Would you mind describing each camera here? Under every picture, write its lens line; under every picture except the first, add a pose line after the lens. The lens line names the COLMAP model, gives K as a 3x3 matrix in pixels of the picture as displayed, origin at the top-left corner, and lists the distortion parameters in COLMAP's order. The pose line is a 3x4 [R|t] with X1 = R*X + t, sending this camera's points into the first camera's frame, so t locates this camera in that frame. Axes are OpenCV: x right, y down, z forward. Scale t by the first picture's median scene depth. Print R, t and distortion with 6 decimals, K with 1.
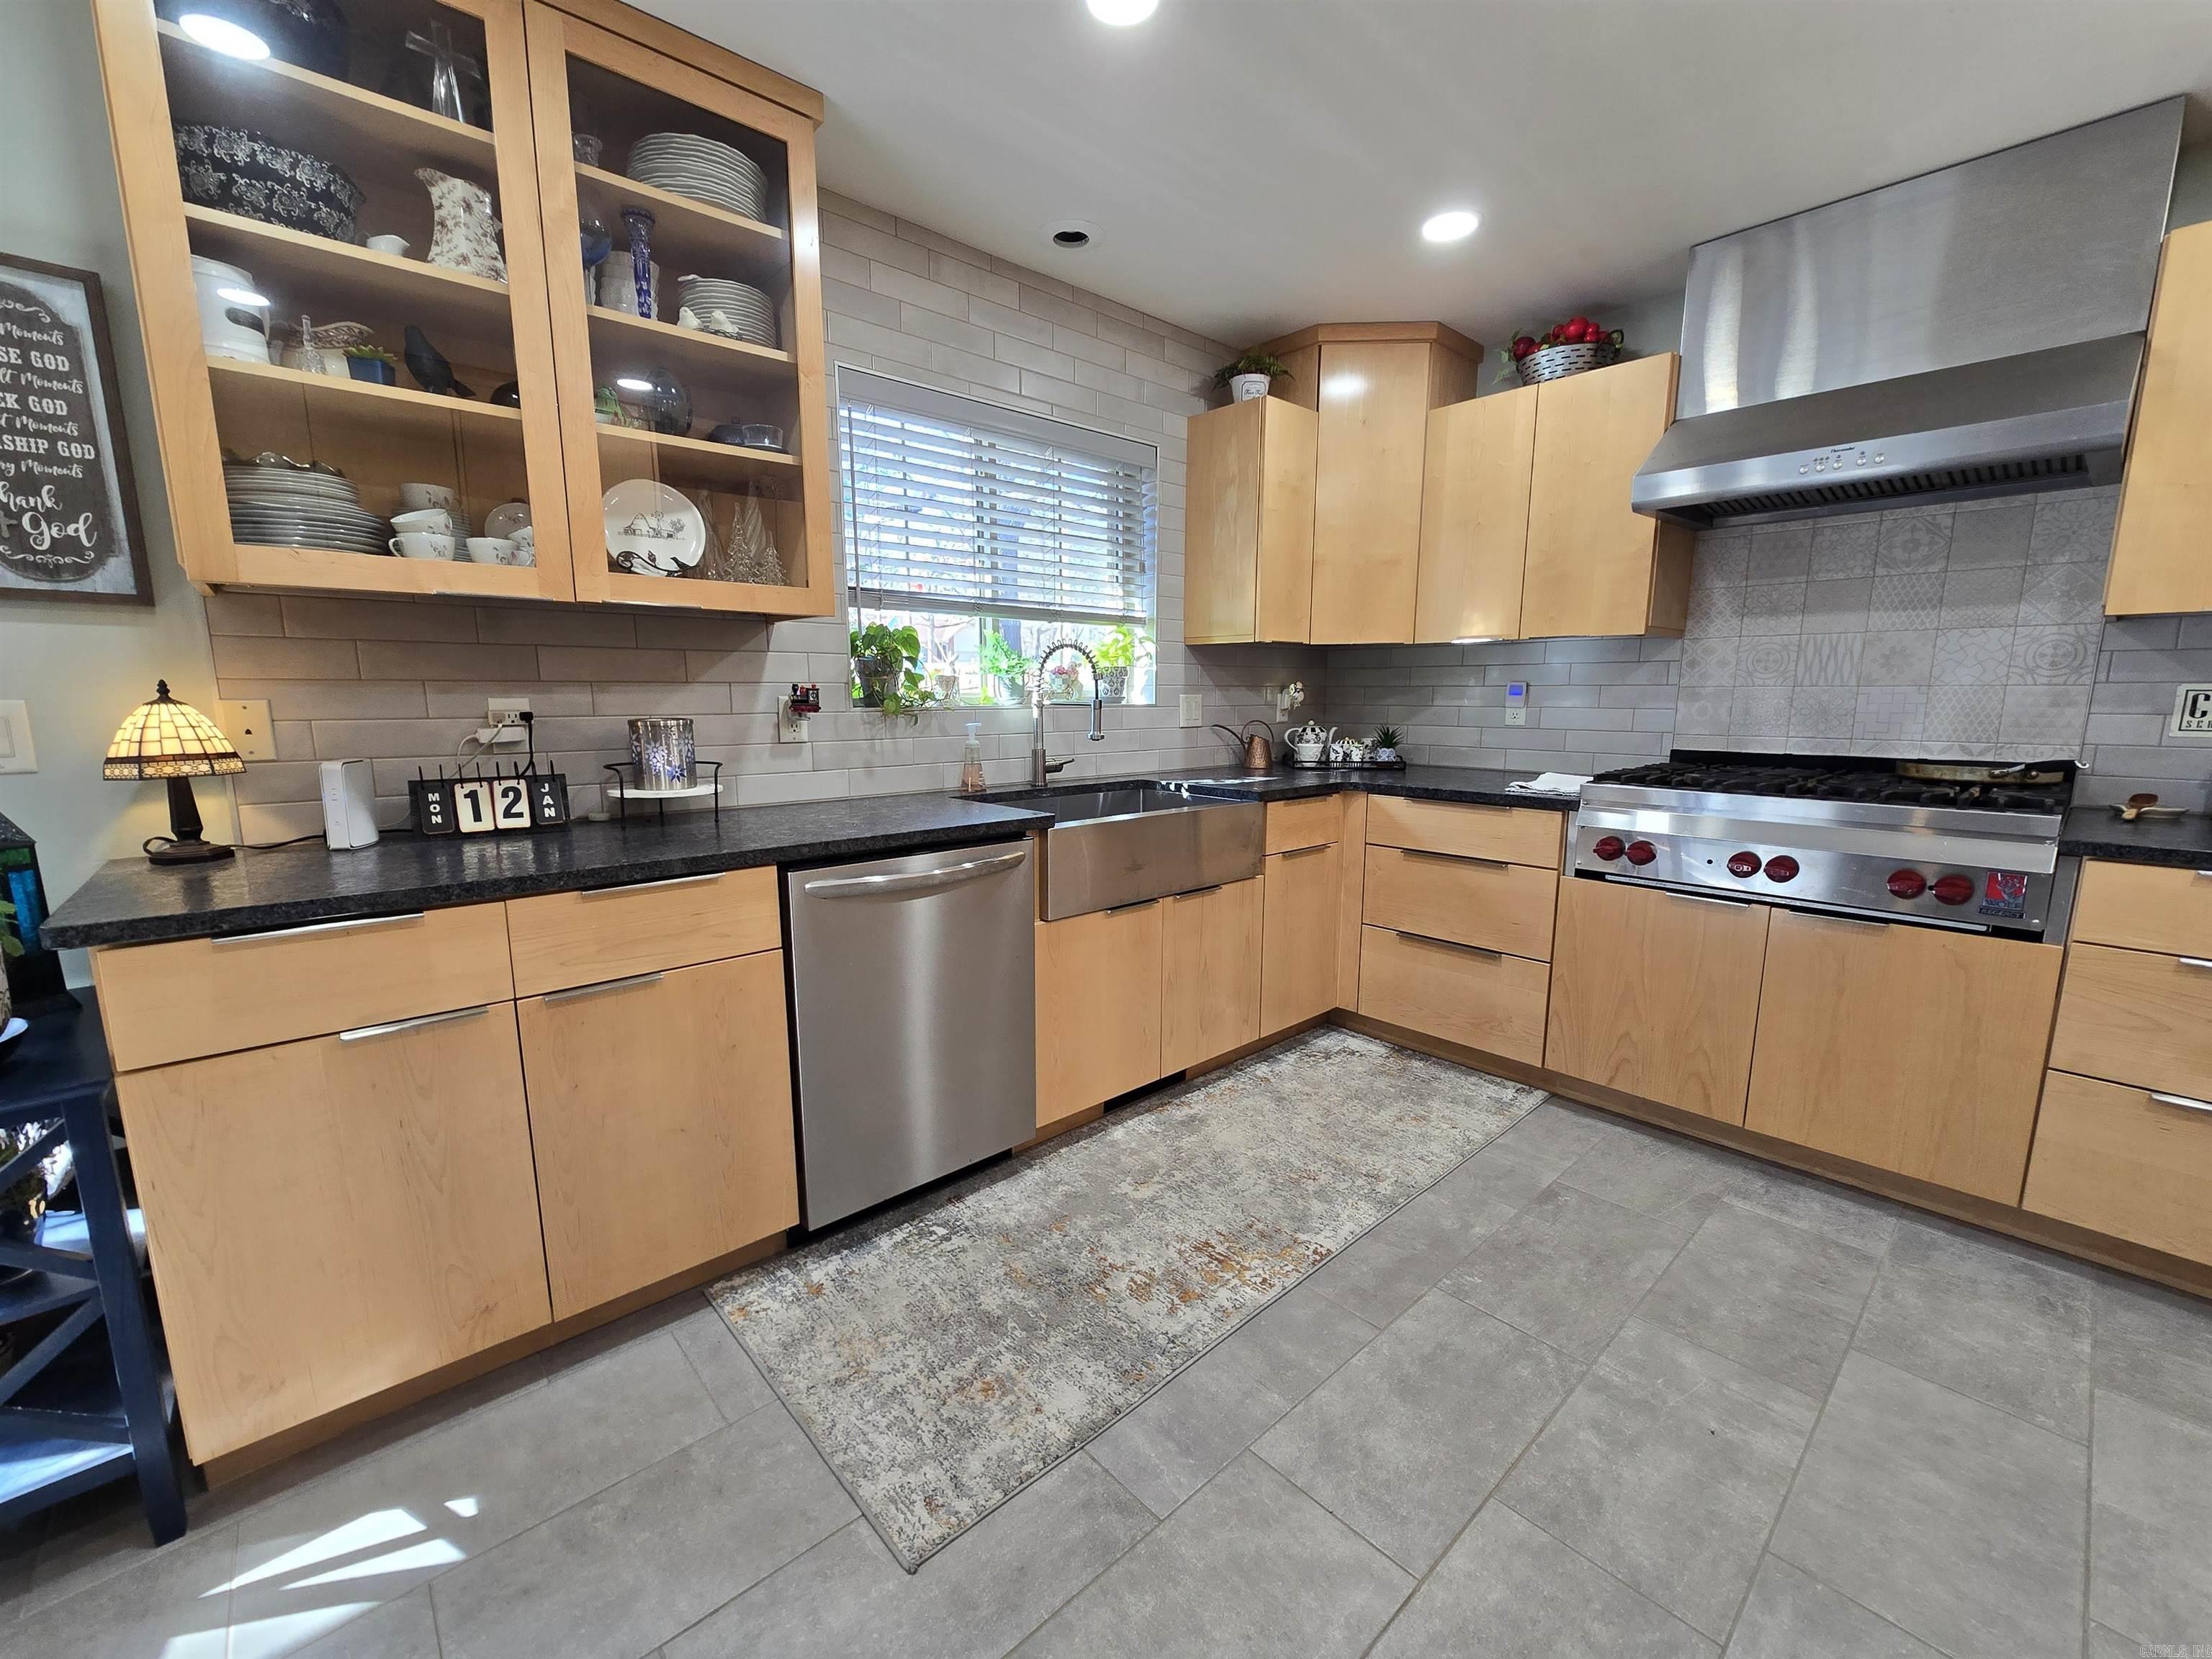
lens RADIAL K [[897.1, 0, 1098.2], [0, 897.1, 835.0], [0, 0, 1]] dist [-0.008403, 0.003189]
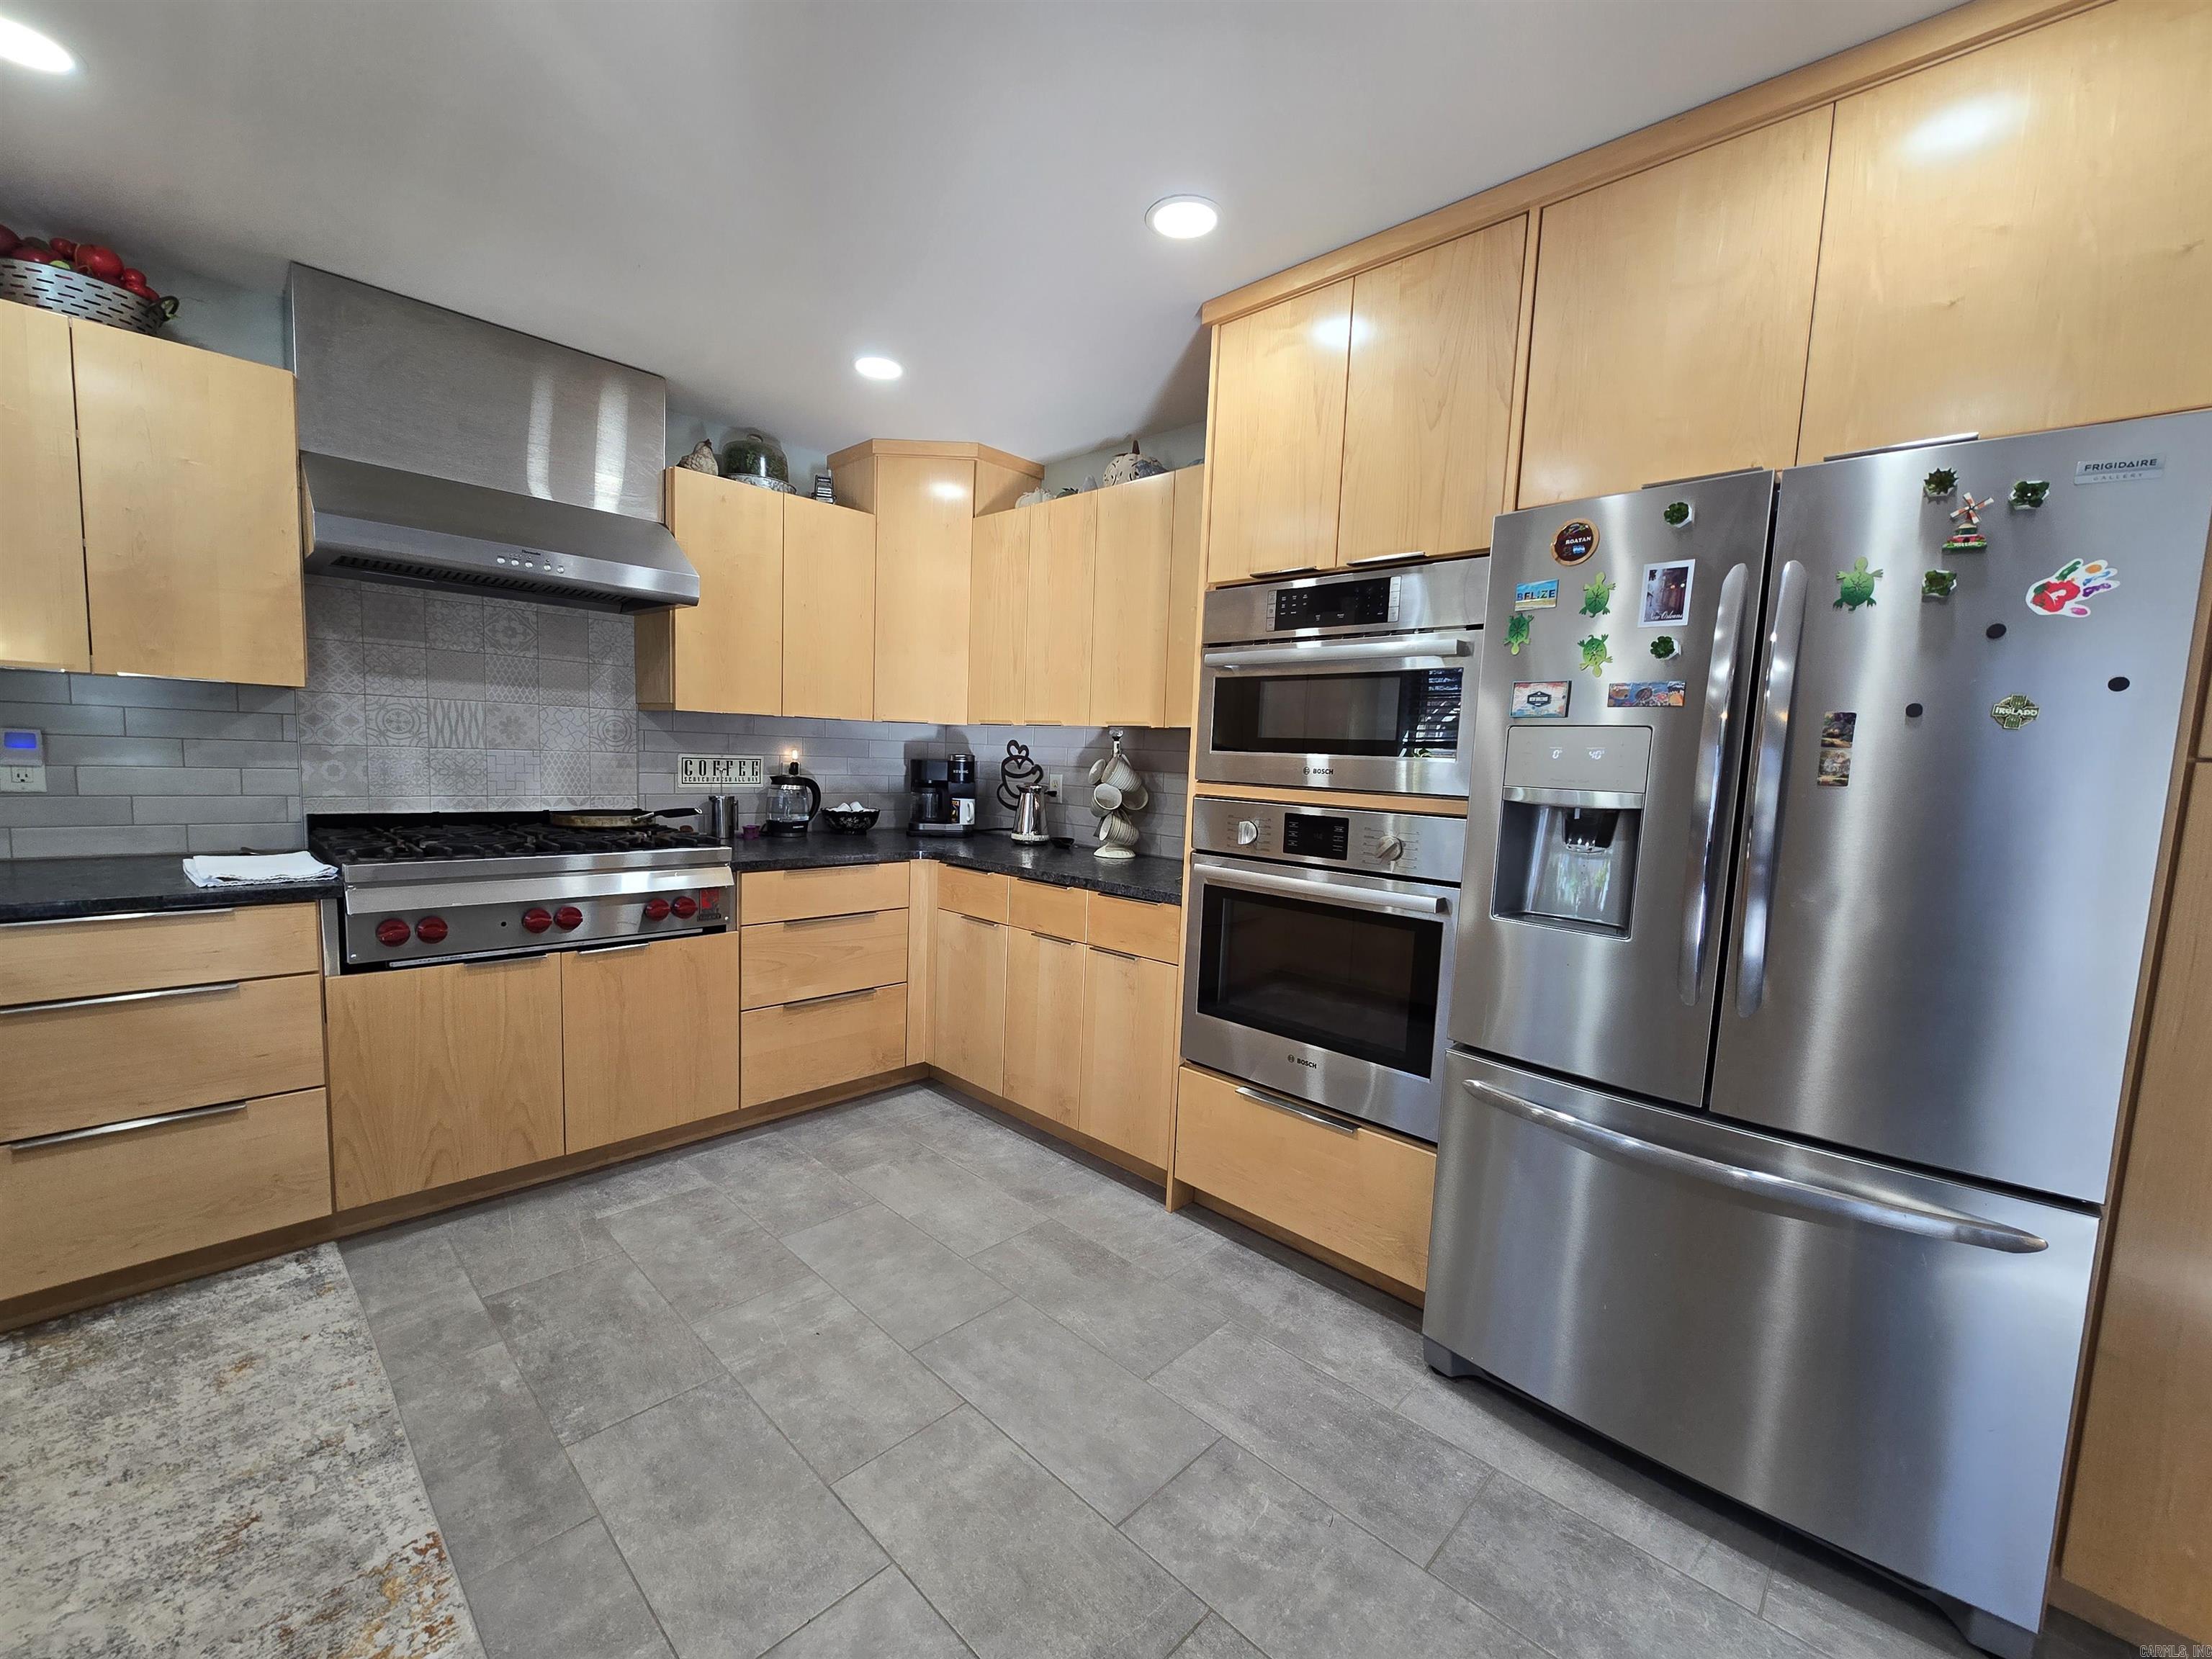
lens RADIAL K [[897.1, 0, 1098.2], [0, 897.1, 835.0], [0, 0, 1]] dist [-0.008403, 0.003189]
pose [[-0.056088, -0.091607, 0.994214, -0.354826], [0.117441, 0.988264, 0.097684, -0.087603], [-0.991495, 0.122240, -0.044671, 0.331338]]
